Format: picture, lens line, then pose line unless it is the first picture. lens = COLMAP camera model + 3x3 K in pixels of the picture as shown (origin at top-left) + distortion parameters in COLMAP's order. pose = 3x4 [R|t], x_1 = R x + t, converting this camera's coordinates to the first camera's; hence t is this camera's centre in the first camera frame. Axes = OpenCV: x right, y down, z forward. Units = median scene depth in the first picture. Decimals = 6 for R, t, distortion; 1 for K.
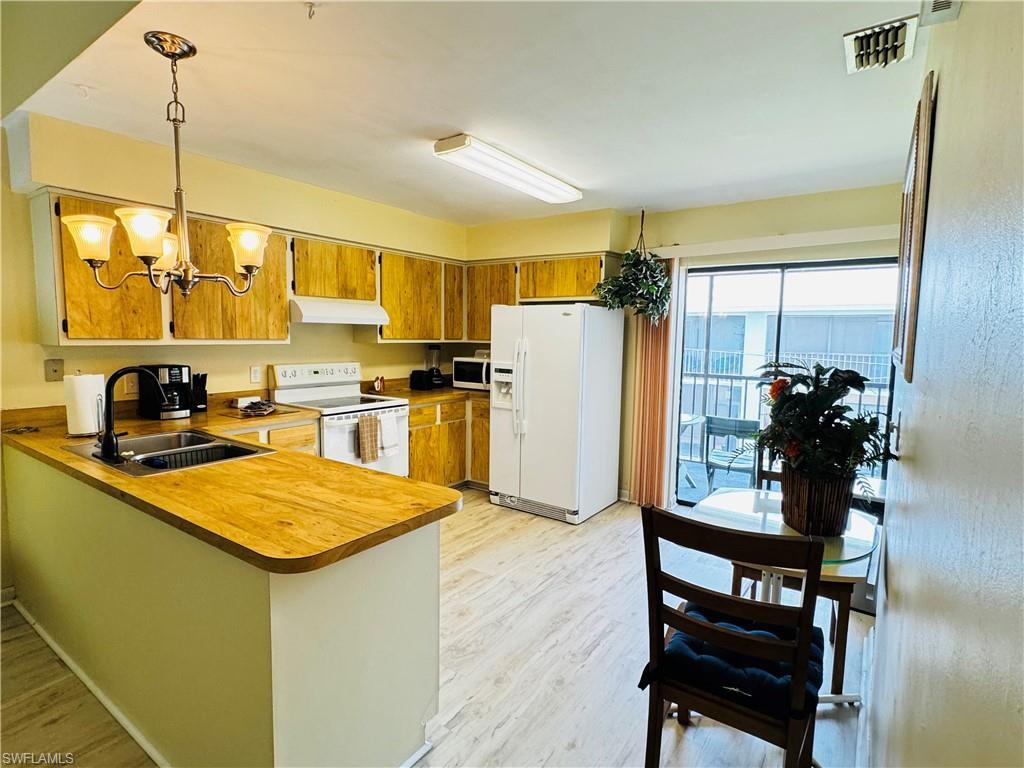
lens RADIAL K [[522.0, 0, 510.9], [0, 522.0, 384.4], [0, 0, 1]] dist [-0.003979, 0.000984]
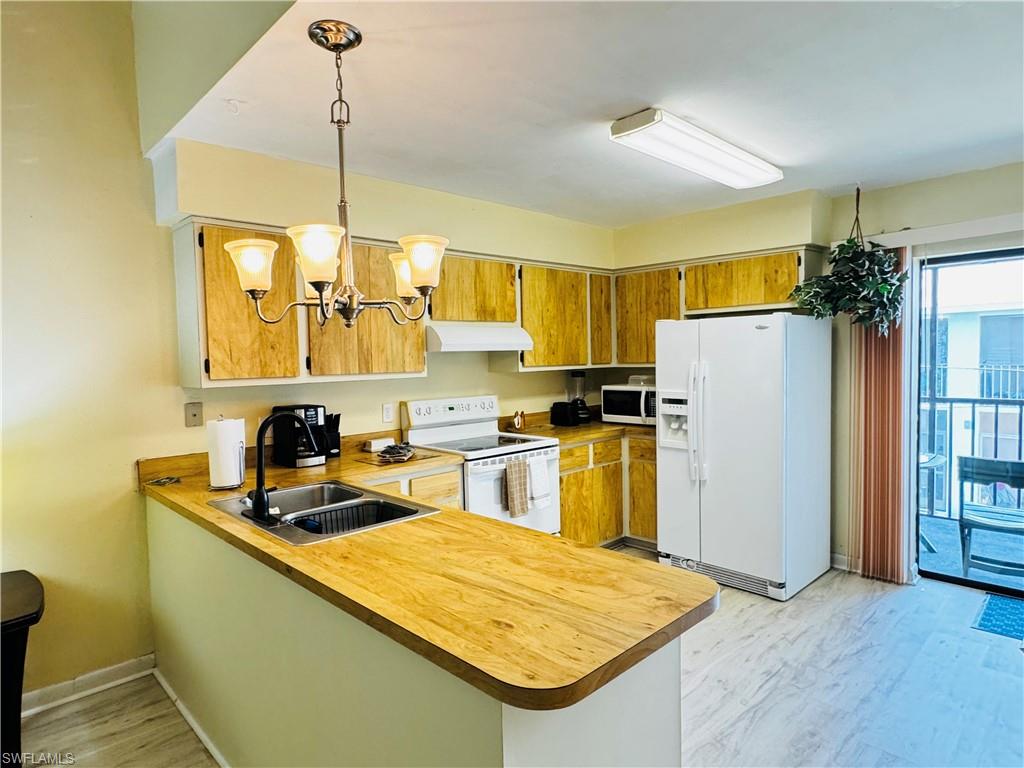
lens RADIAL K [[595.3, 0, 507.4], [0, 595.3, 385.8], [0, 0, 1]] dist [-0.003665, 0.002596]
pose [[0.980401, -0.028288, -0.194969, -0.109745], [0.019396, 0.998689, -0.047363, -0.014603], [0.196054, 0.042653, 0.979665, 0.067638]]
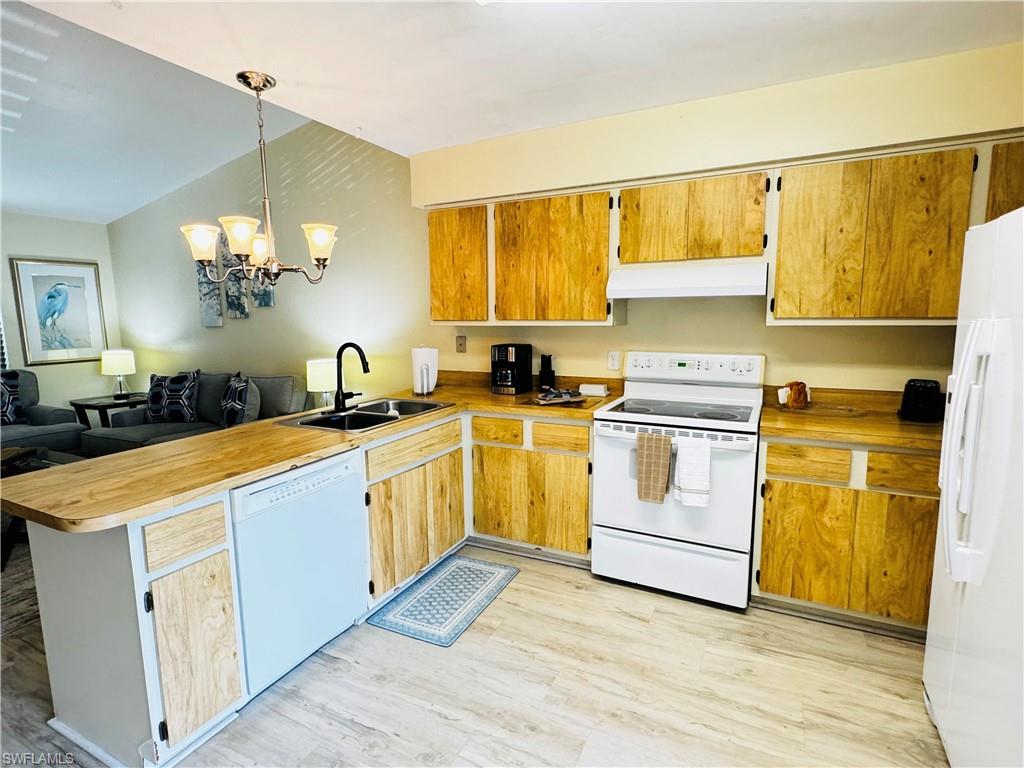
lens RADIAL K [[522.0, 0, 509.3], [0, 522.0, 383.6], [0, 0, 1]] dist [-0.003979, 0.000984]
pose [[0.142101, 0.116658, -0.982954, 0.392637], [-0.081696, 0.991025, 0.105805, -0.066203], [0.986475, 0.065268, 0.150357, 0.786452]]
